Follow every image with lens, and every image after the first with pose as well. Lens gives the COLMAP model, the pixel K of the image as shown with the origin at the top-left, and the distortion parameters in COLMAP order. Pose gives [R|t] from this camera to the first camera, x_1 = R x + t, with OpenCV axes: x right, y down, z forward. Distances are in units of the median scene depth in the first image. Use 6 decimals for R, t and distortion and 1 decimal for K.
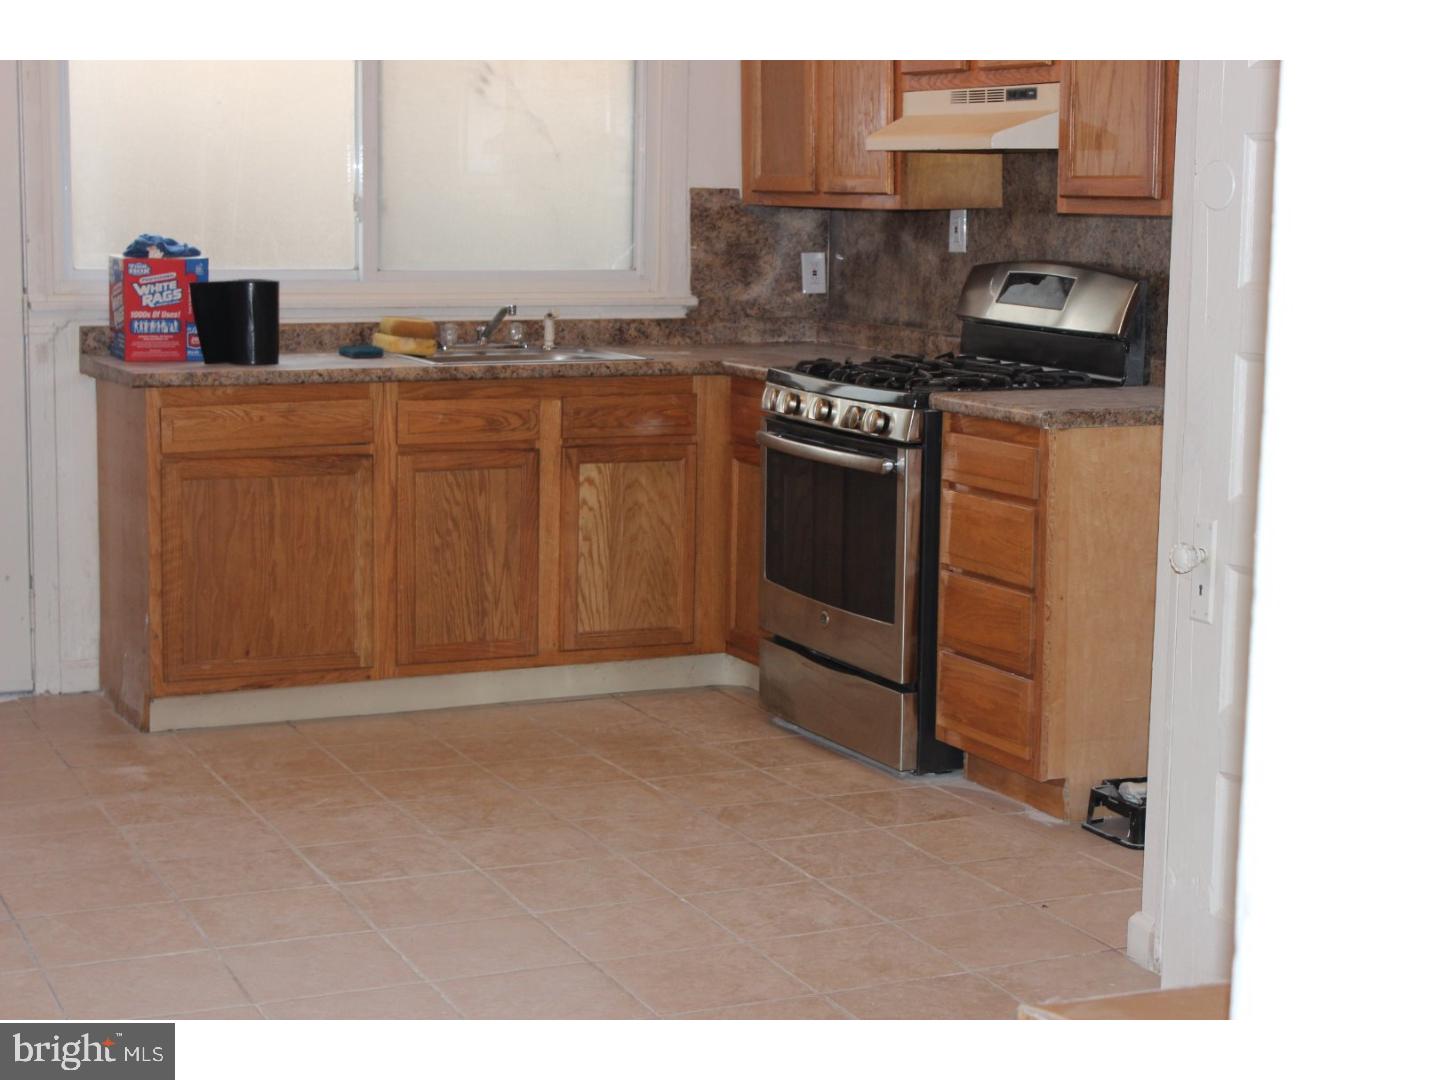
lens RADIAL K [[2467.0, 0, 720.4], [0, 2467.0, 538.0], [0, 0, 1]] dist [0.024959, 0.000000]
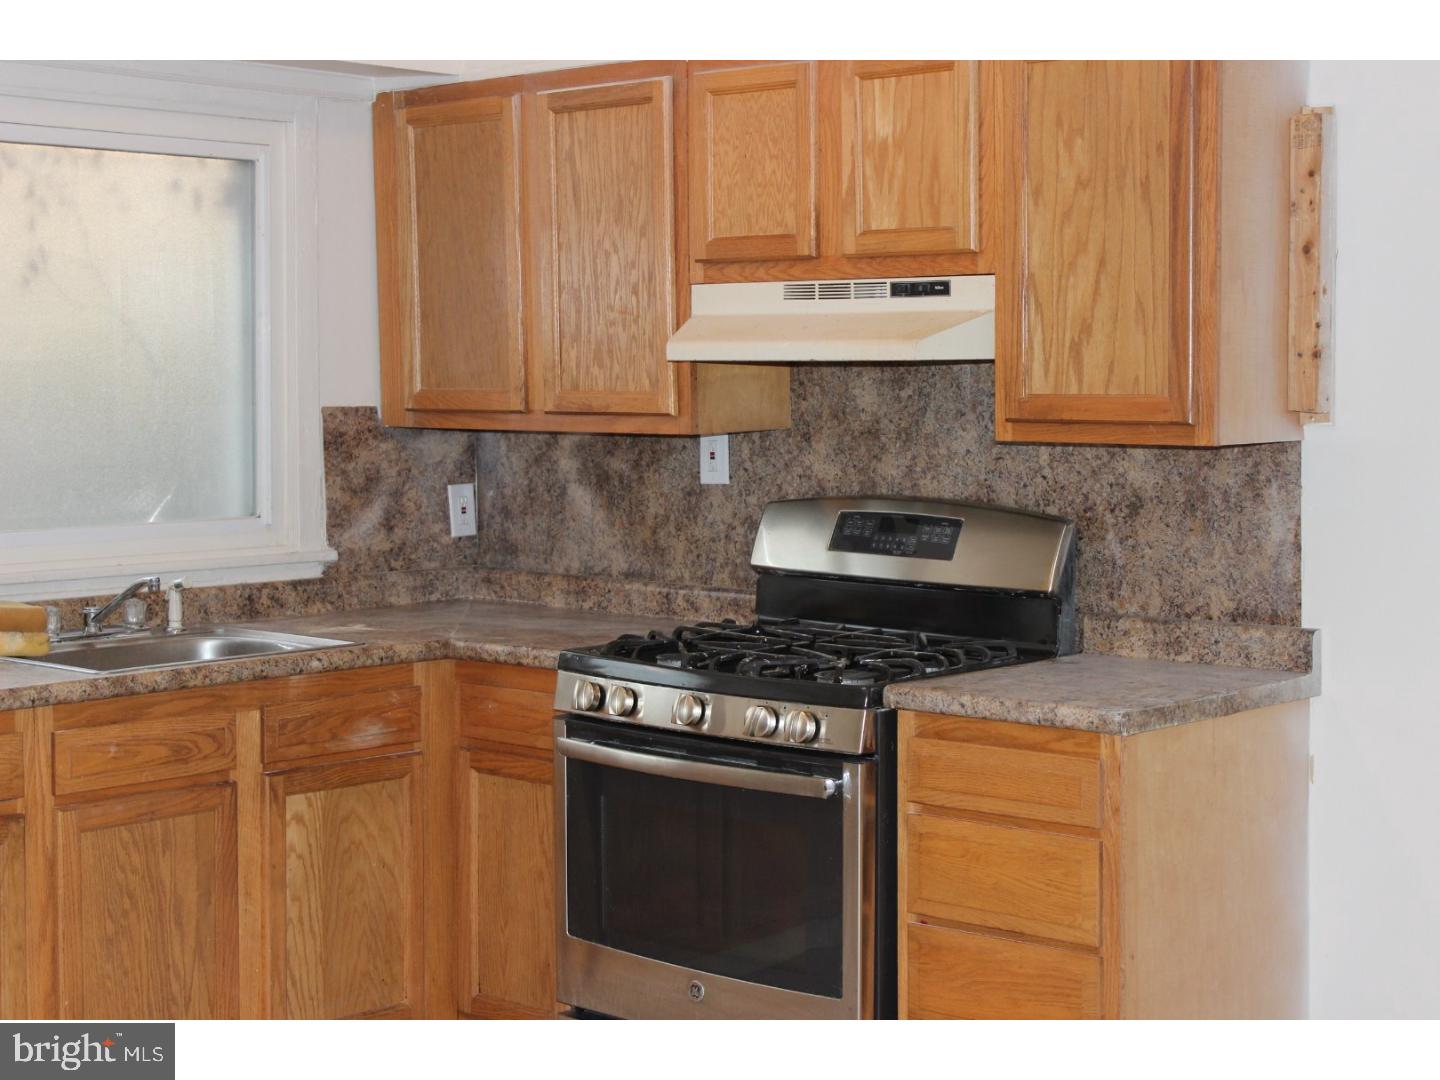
lens RADIAL K [[2467.0, 0, 719.3], [0, 2467.0, 541.2], [0, 0, 1]] dist [0.024959, 0.000000]
pose [[0.925251, -0.041826, 0.377042, -0.210994], [0.067478, 0.996199, -0.055080, -0.056535], [-0.373305, 0.076405, 0.924557, 0.283821]]
